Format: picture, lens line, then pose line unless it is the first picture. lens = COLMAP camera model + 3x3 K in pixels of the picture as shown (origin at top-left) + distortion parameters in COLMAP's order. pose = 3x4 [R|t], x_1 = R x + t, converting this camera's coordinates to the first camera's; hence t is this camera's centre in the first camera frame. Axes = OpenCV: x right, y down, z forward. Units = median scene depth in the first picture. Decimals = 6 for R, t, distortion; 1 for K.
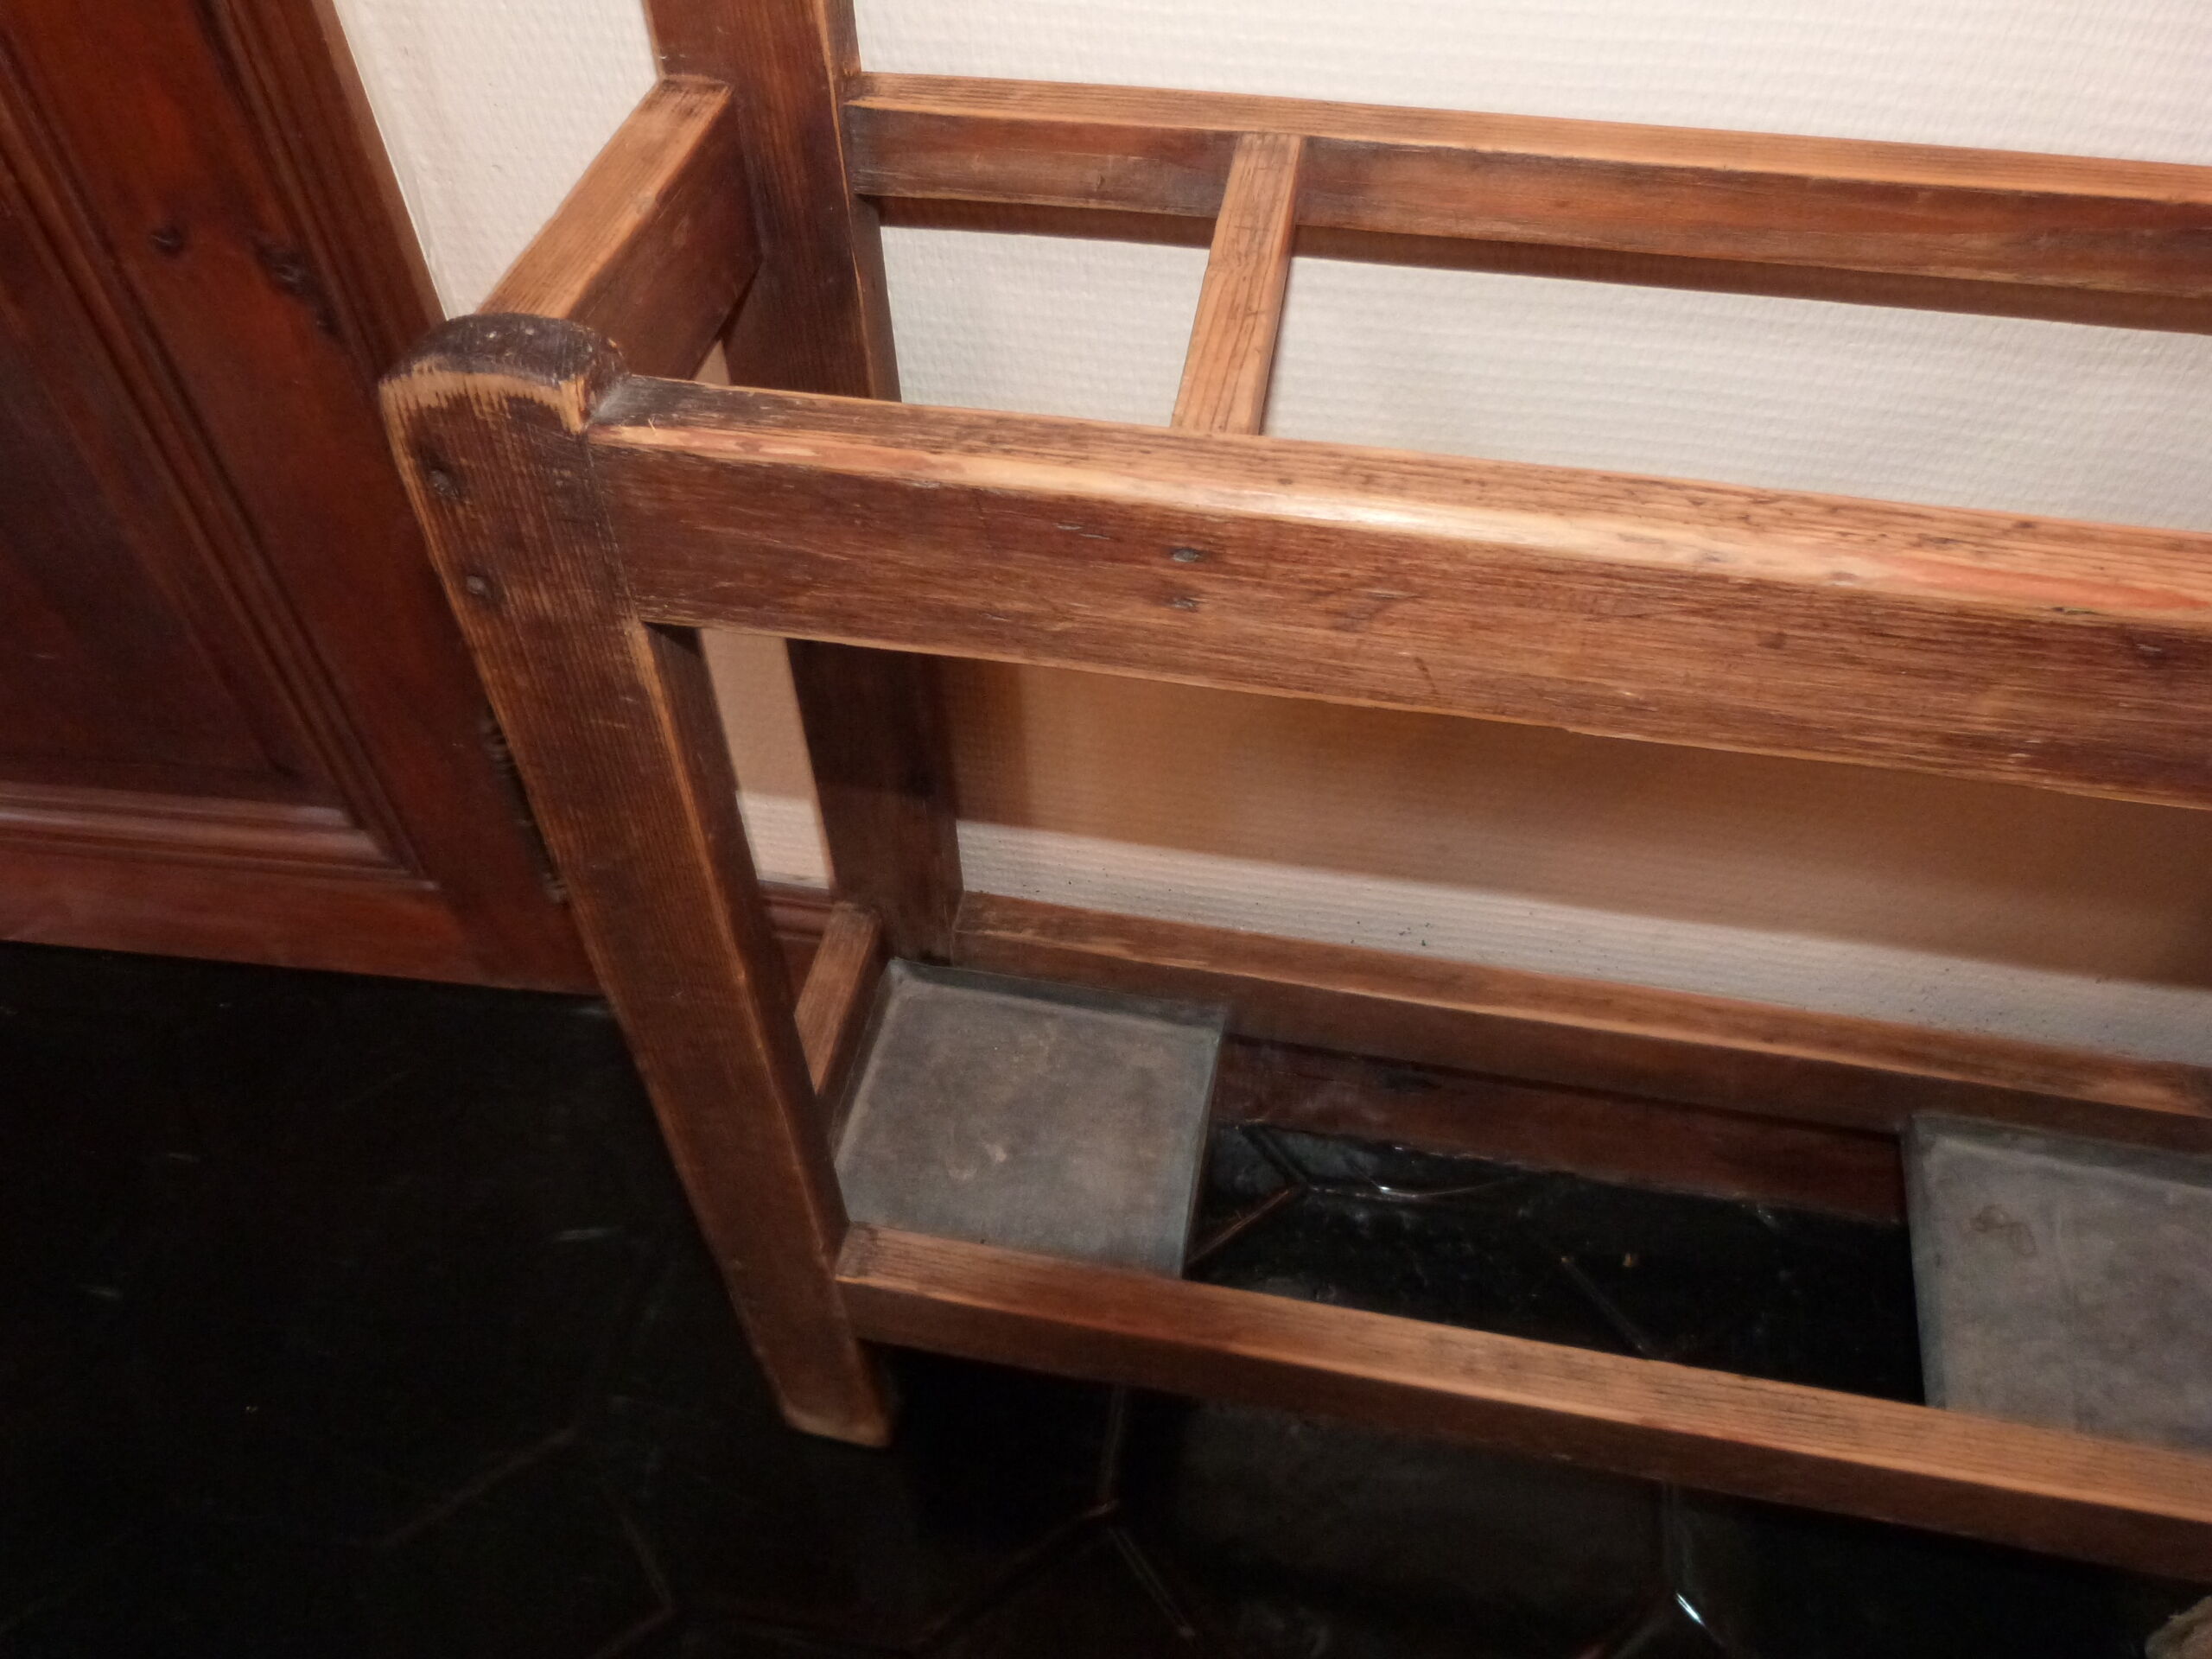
lens RADIAL K [[1645.7, 0, 1116.0], [0, 1645.7, 832.6], [0, 0, 1]] dist [-0.037588, 0.019657]
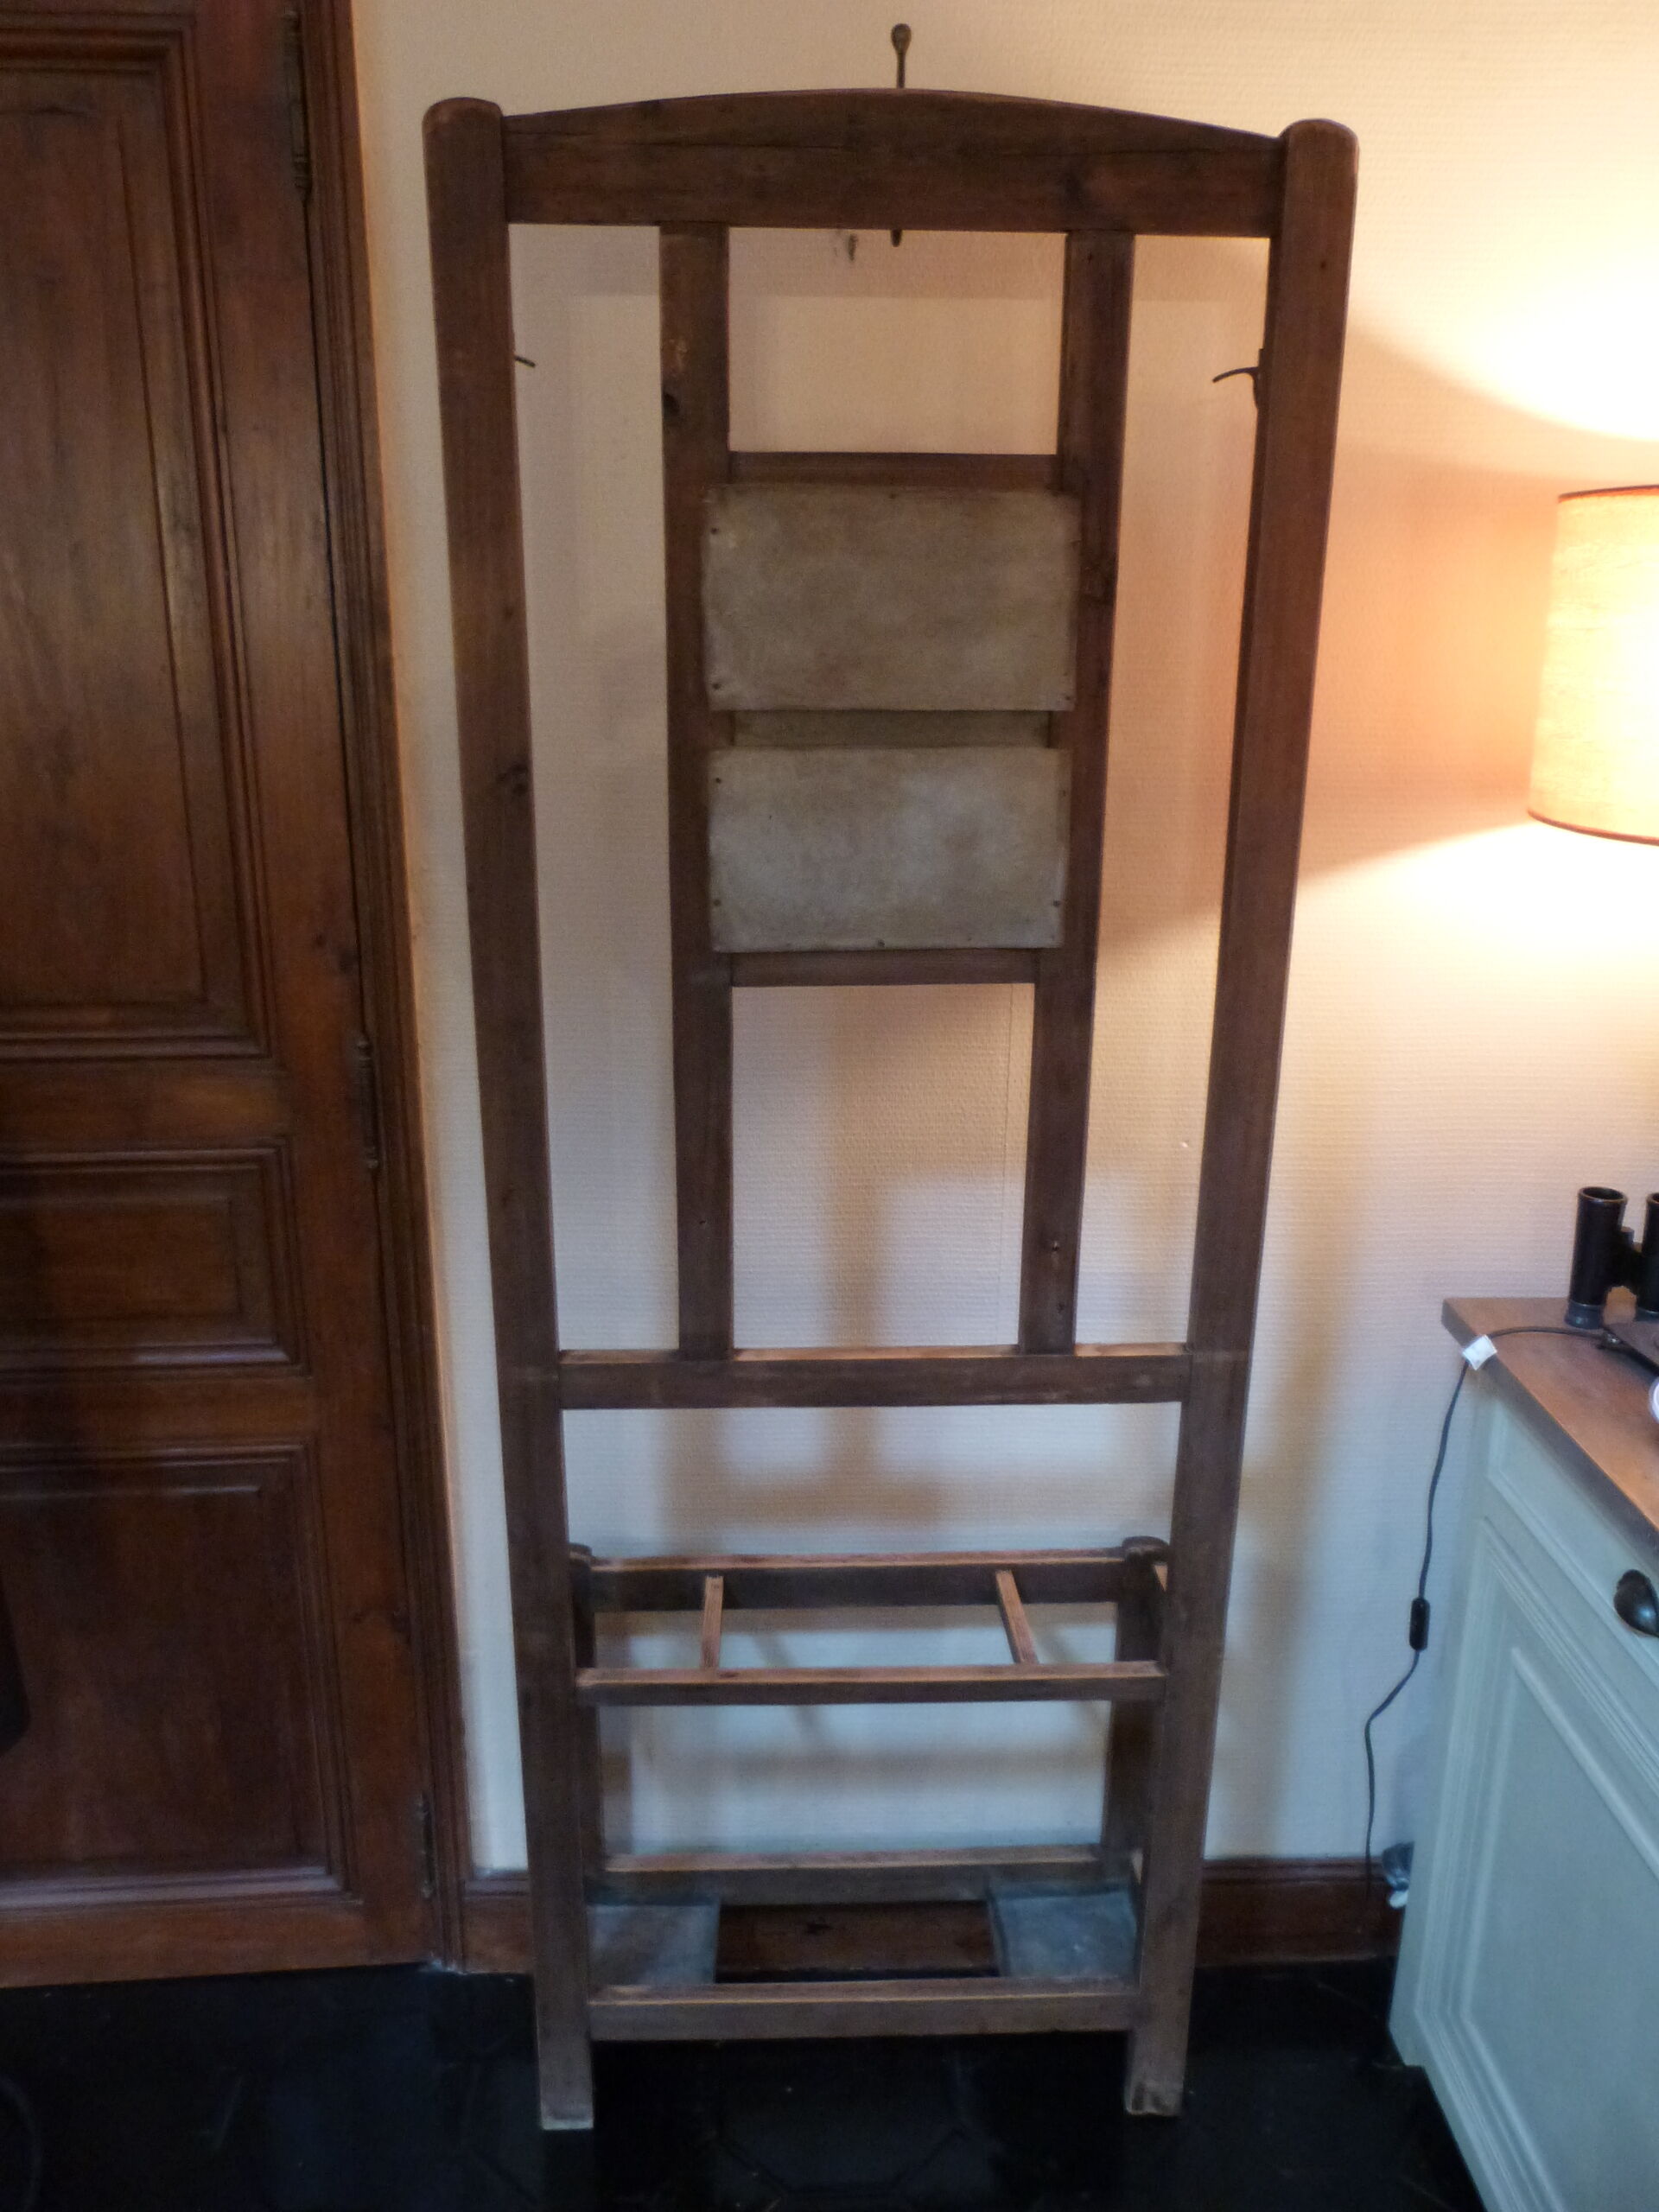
lens RADIAL K [[1645.7, 0, 839.8], [0, 1645.7, 1098.7], [0, 0, 1]] dist [-0.037588, 0.019657]
pose [[0.975726, -0.033123, 0.216475, -0.343377], [0.144270, 0.840900, -0.521606, 0.513020], [-0.164757, 0.540175, 0.825267, -2.085138]]
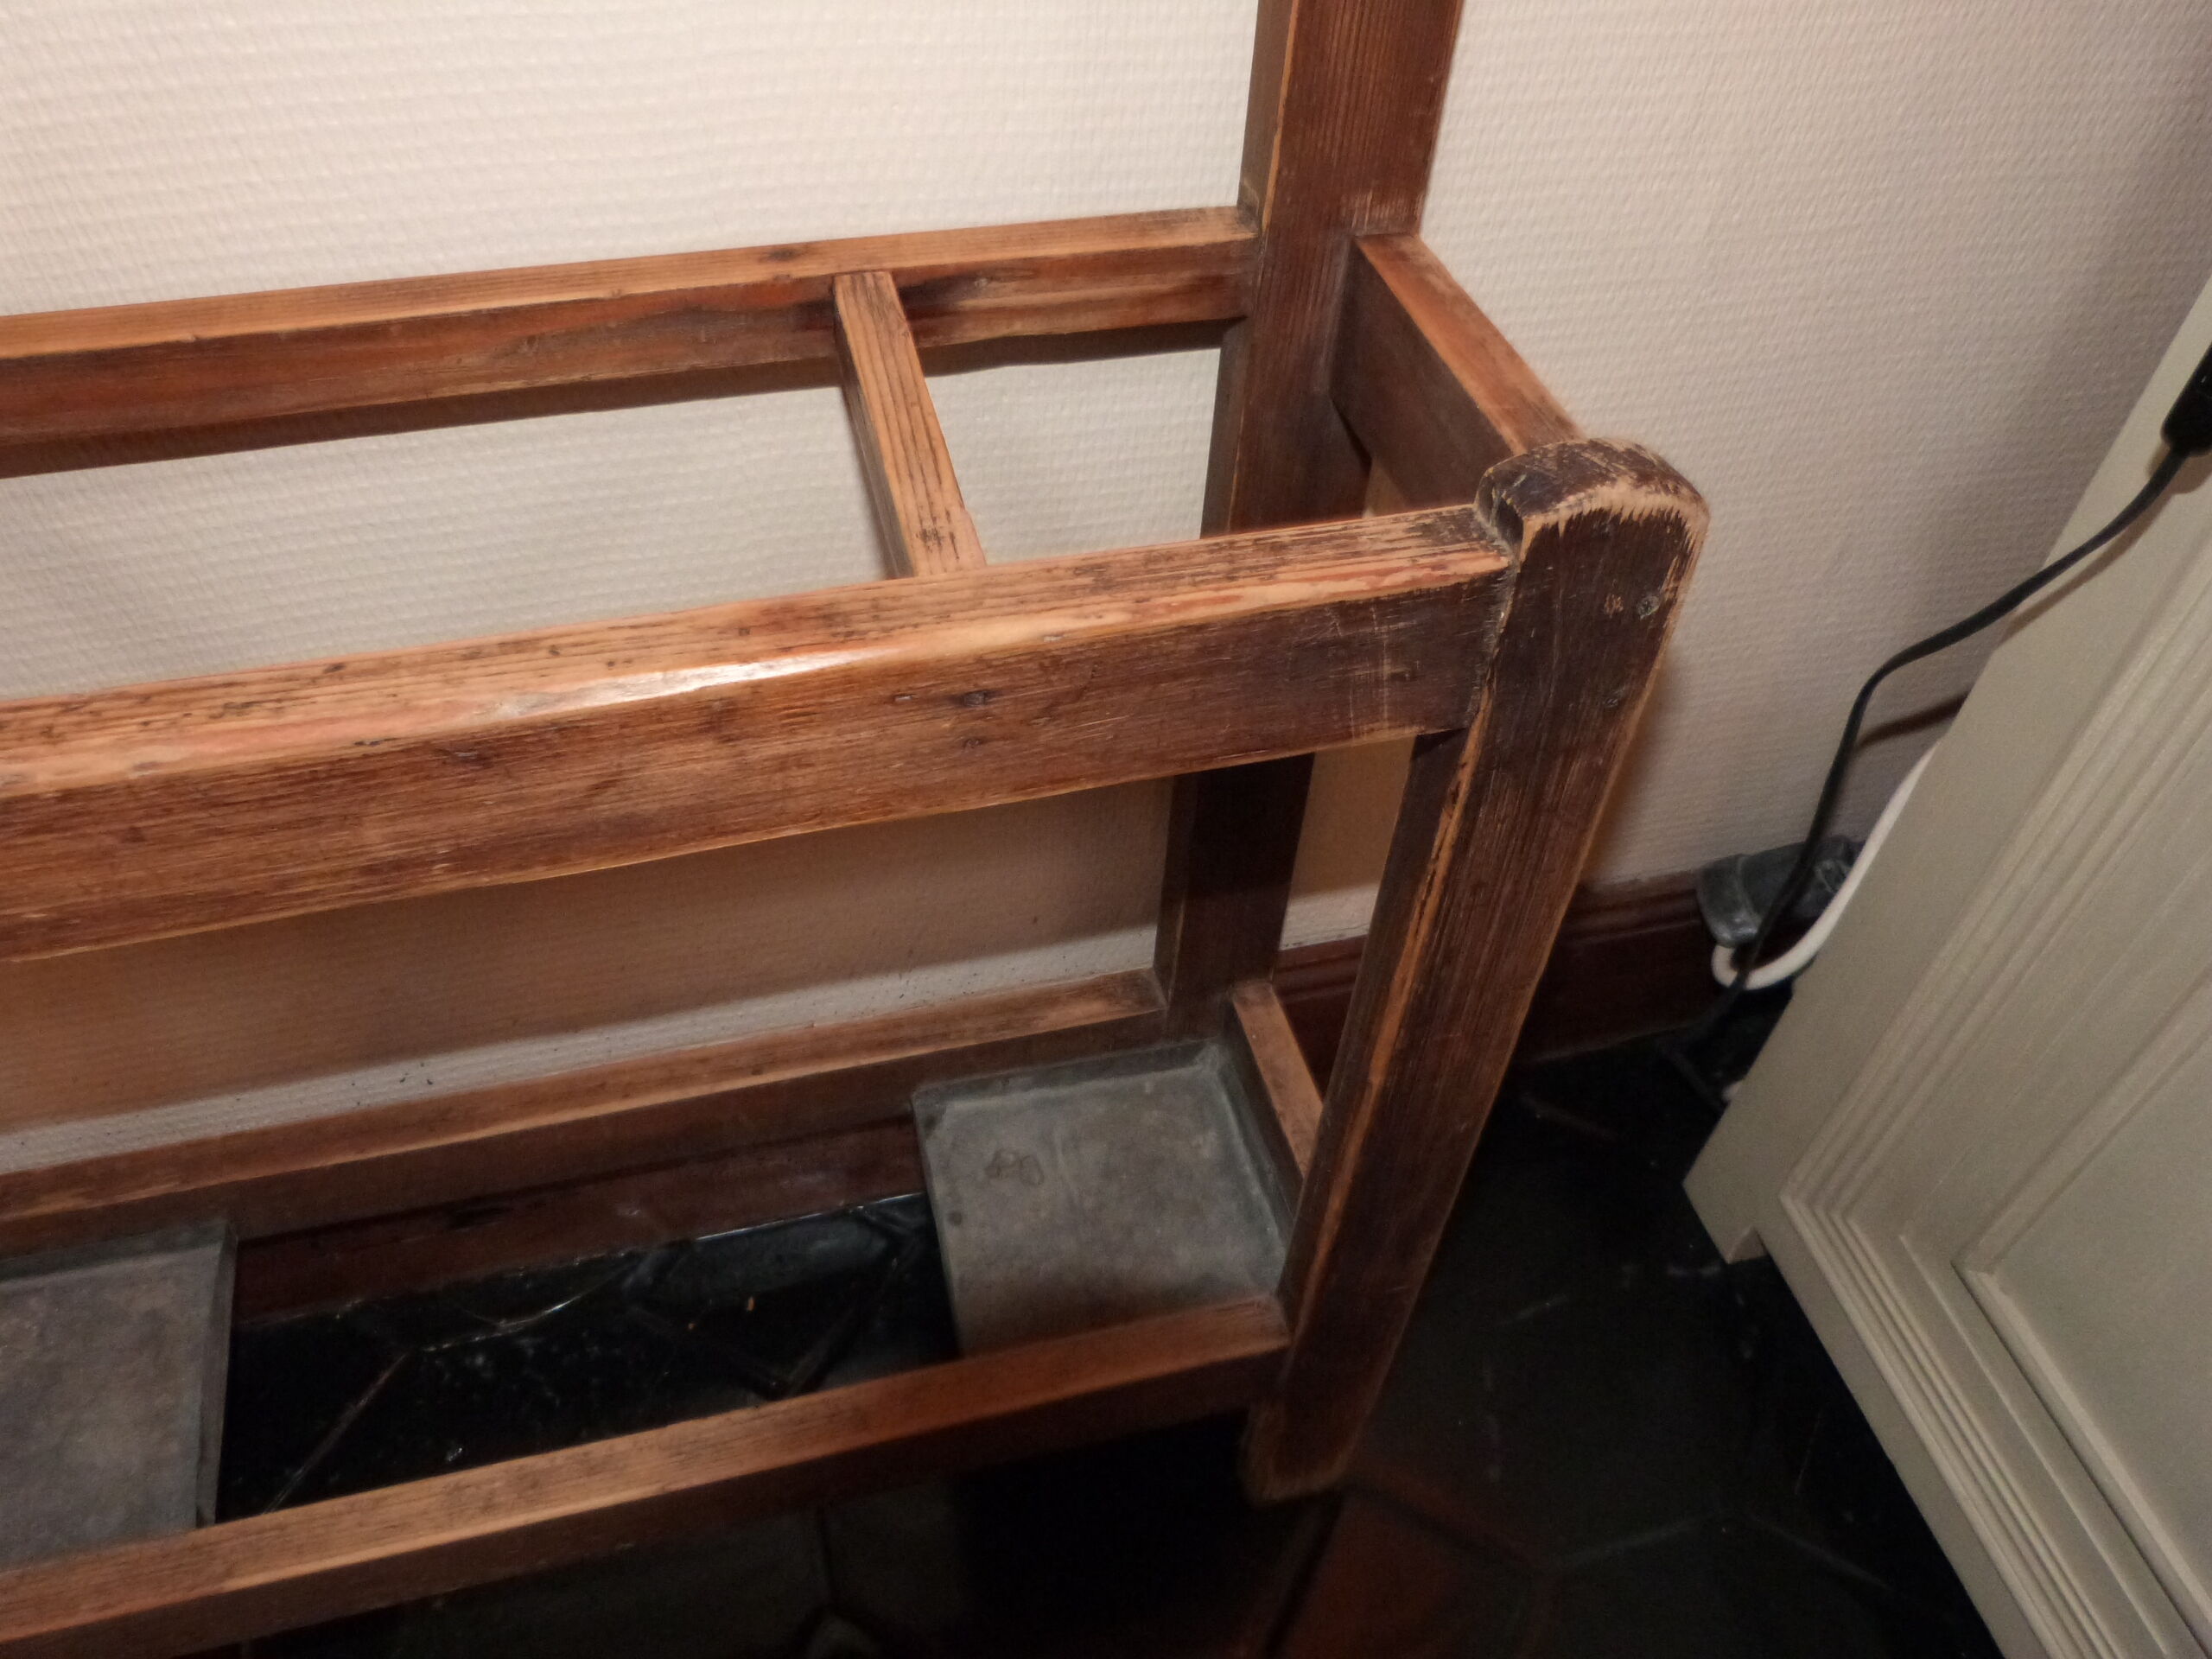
lens RADIAL K [[1645.7, 0, 1092.9], [0, 1645.7, 831.7], [0, 0, 1]] dist [-0.037588, 0.019657]
pose [[0.896917, -0.279571, 0.342607, 0.327678], [0.287426, 0.957371, 0.028768, 0.013044], [-0.336045, 0.072672, 0.939038, -0.084794]]
